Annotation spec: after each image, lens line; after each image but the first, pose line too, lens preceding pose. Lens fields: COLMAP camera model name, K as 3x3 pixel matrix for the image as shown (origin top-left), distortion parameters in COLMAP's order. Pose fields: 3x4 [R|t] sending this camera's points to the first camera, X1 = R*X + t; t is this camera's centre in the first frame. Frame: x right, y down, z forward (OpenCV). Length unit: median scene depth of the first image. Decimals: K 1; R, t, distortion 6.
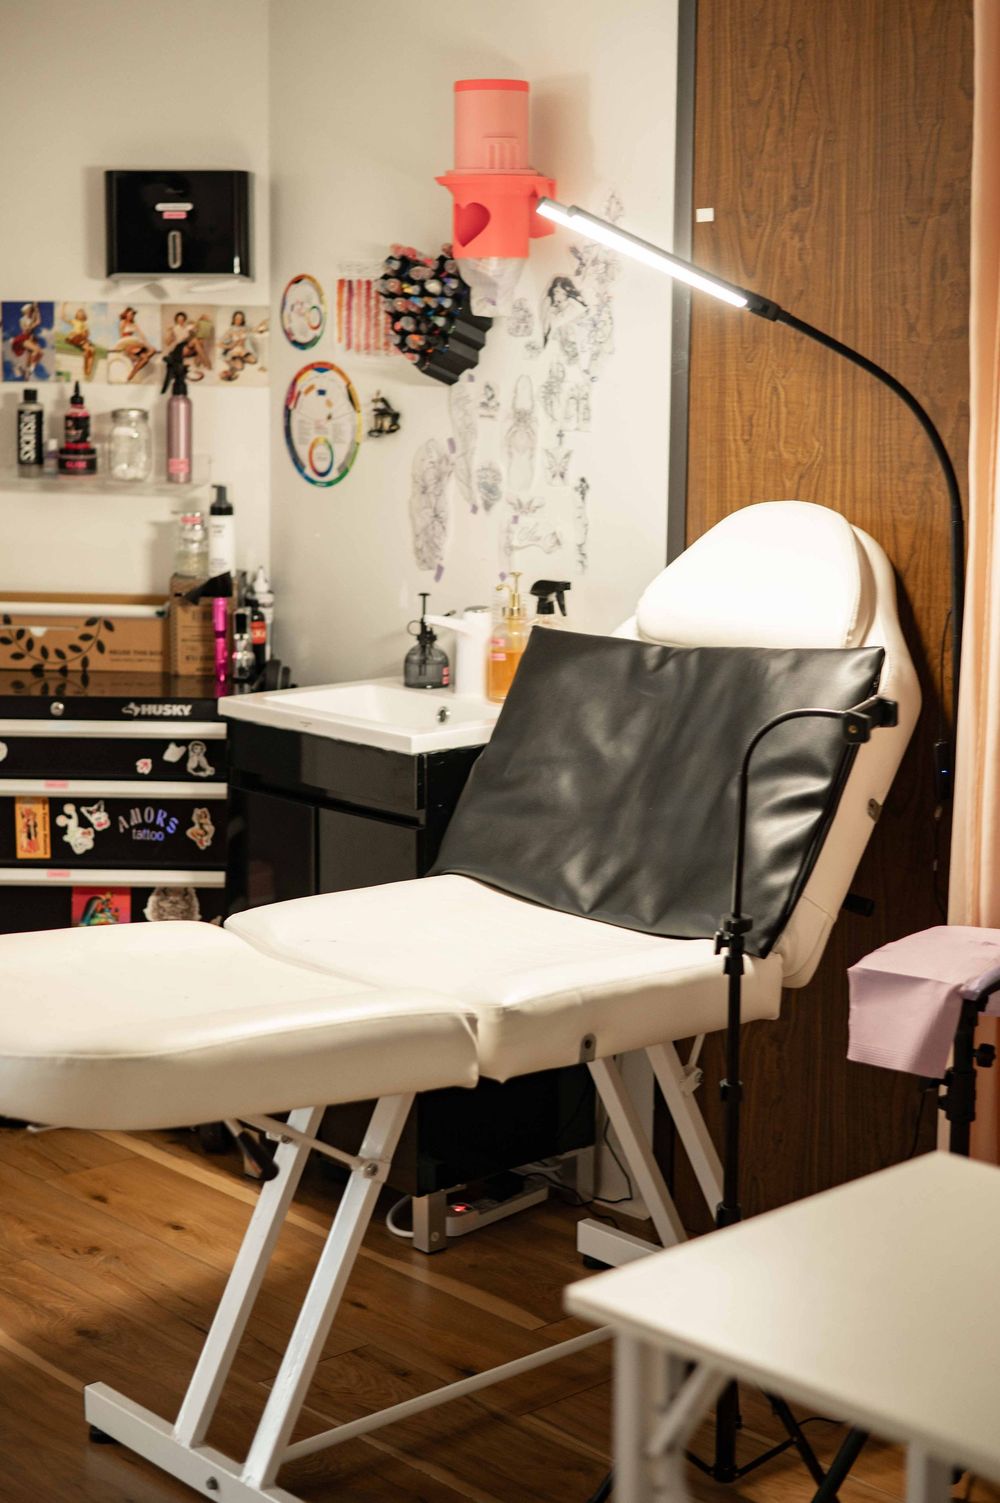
lens RADIAL K [[2659.1, 0, 500.0], [0, 2659.1, 751.5], [0, 0, 1]] dist [-0.052533, -0.135164]
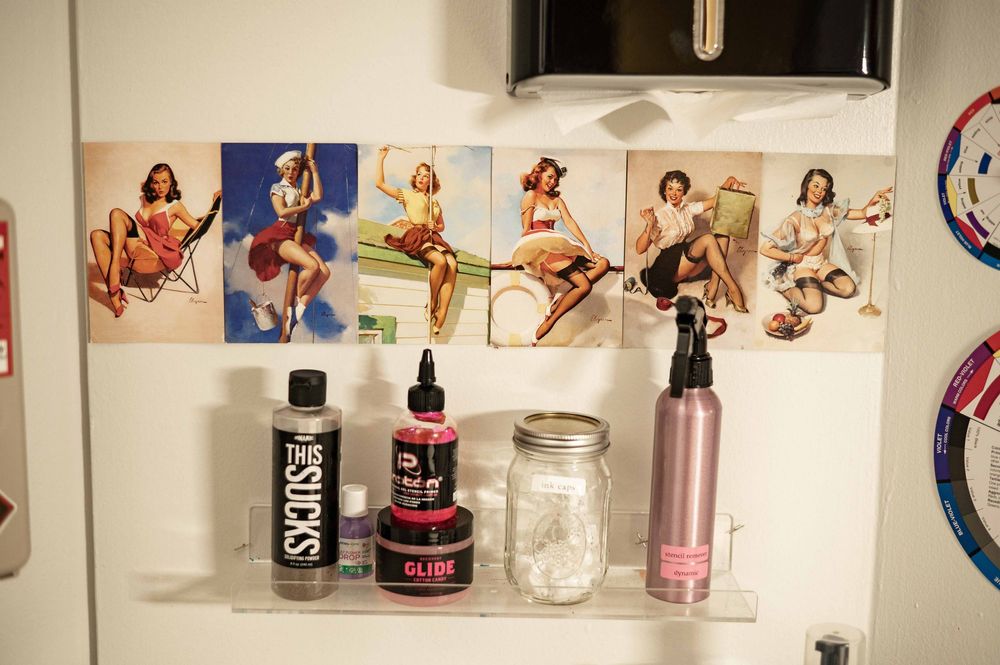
lens RADIAL K [[1769.2, 0, 500.0], [0, 1769.2, 332.5], [0, 0, 1]] dist [-0.052533, -0.135164]
pose [[0.998649, -0.007447, 0.051429, -0.177592], [0.009100, 0.999447, -0.031984, -0.146666], [-0.051162, 0.032409, 0.998164, 0.811059]]
